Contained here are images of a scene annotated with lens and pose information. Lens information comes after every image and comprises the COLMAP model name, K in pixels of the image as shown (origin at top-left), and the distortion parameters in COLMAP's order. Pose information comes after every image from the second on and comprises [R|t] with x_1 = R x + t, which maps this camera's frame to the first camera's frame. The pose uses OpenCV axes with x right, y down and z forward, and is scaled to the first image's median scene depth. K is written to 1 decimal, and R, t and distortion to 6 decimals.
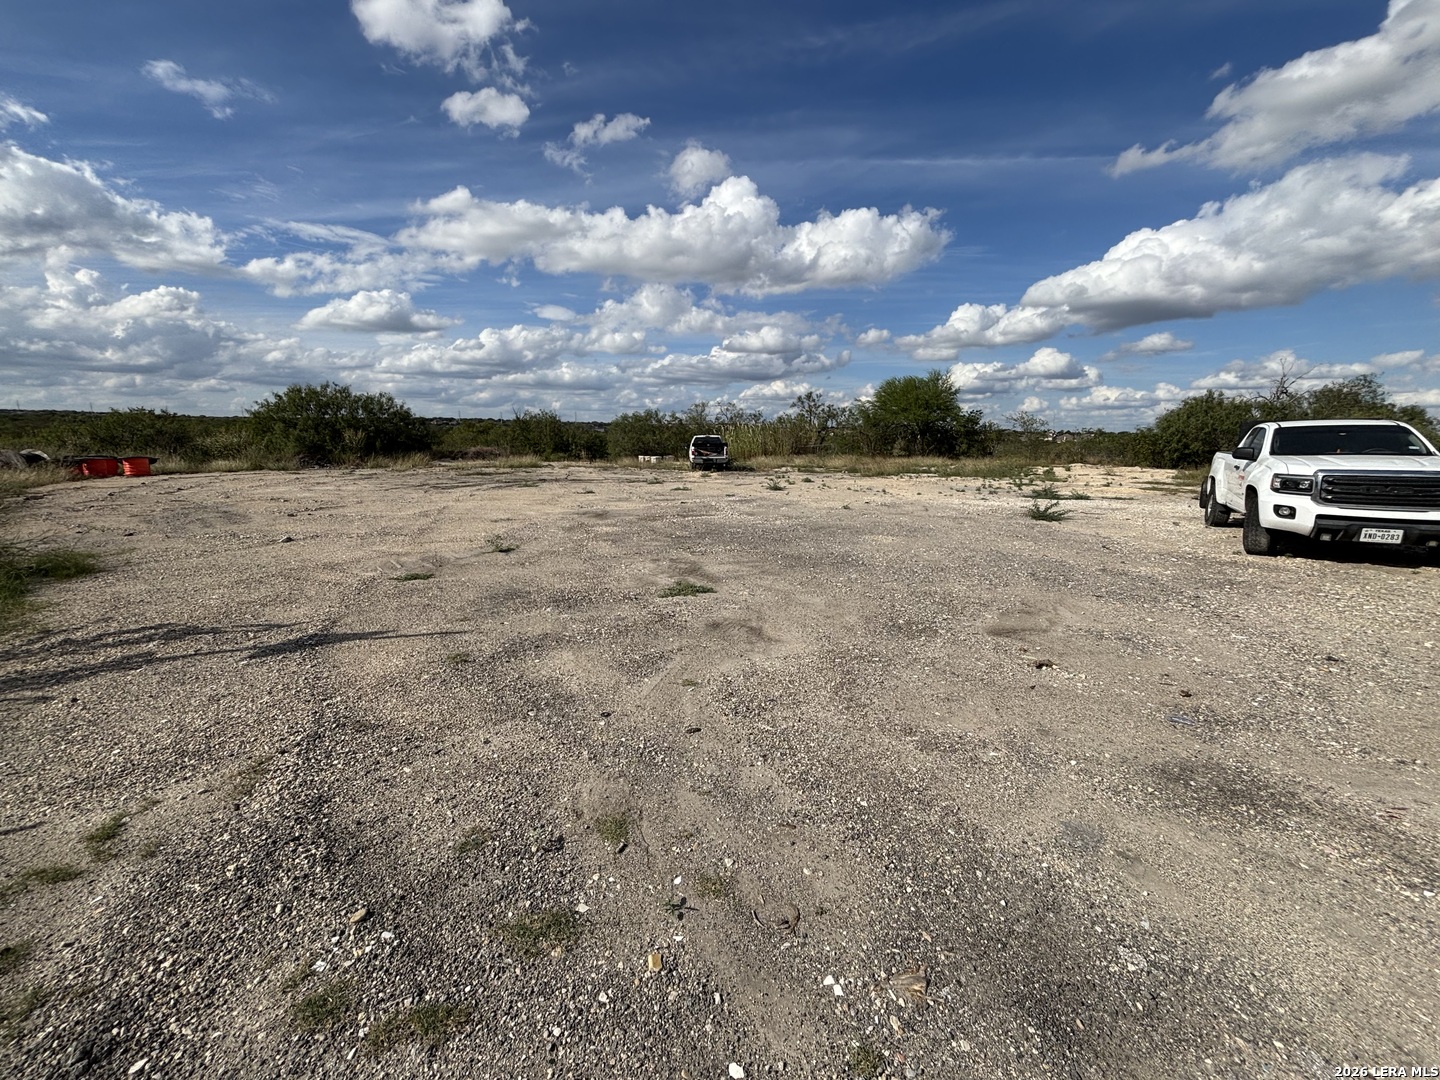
lens RADIAL K [[583.2, 0, 720.0], [0, 583.2, 540.0], [0, 0, 1]] dist [0.003202, 0.000405]
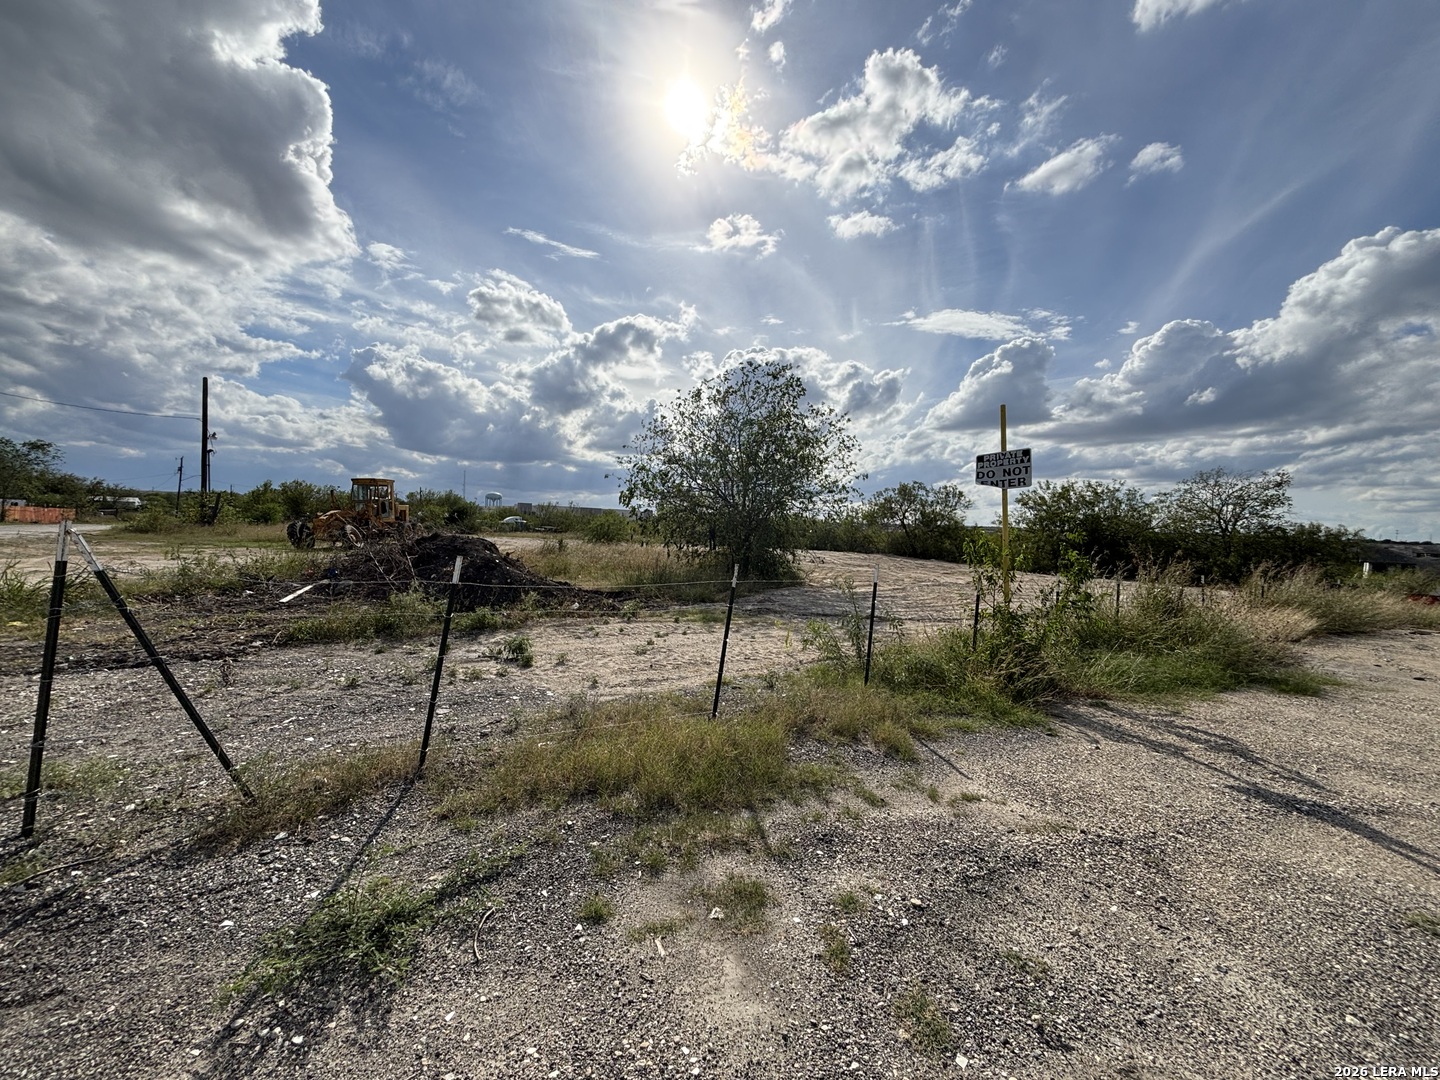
lens RADIAL K [[583.2, 0, 720.0], [0, 583.2, 540.0], [0, 0, 1]] dist [0.003202, 0.000405]
pose [[-0.271978, -0.003664, -0.962297, 0.538165], [-0.219552, 0.973855, 0.058345, -0.103545], [0.936923, 0.227143, -0.265671, 0.488220]]
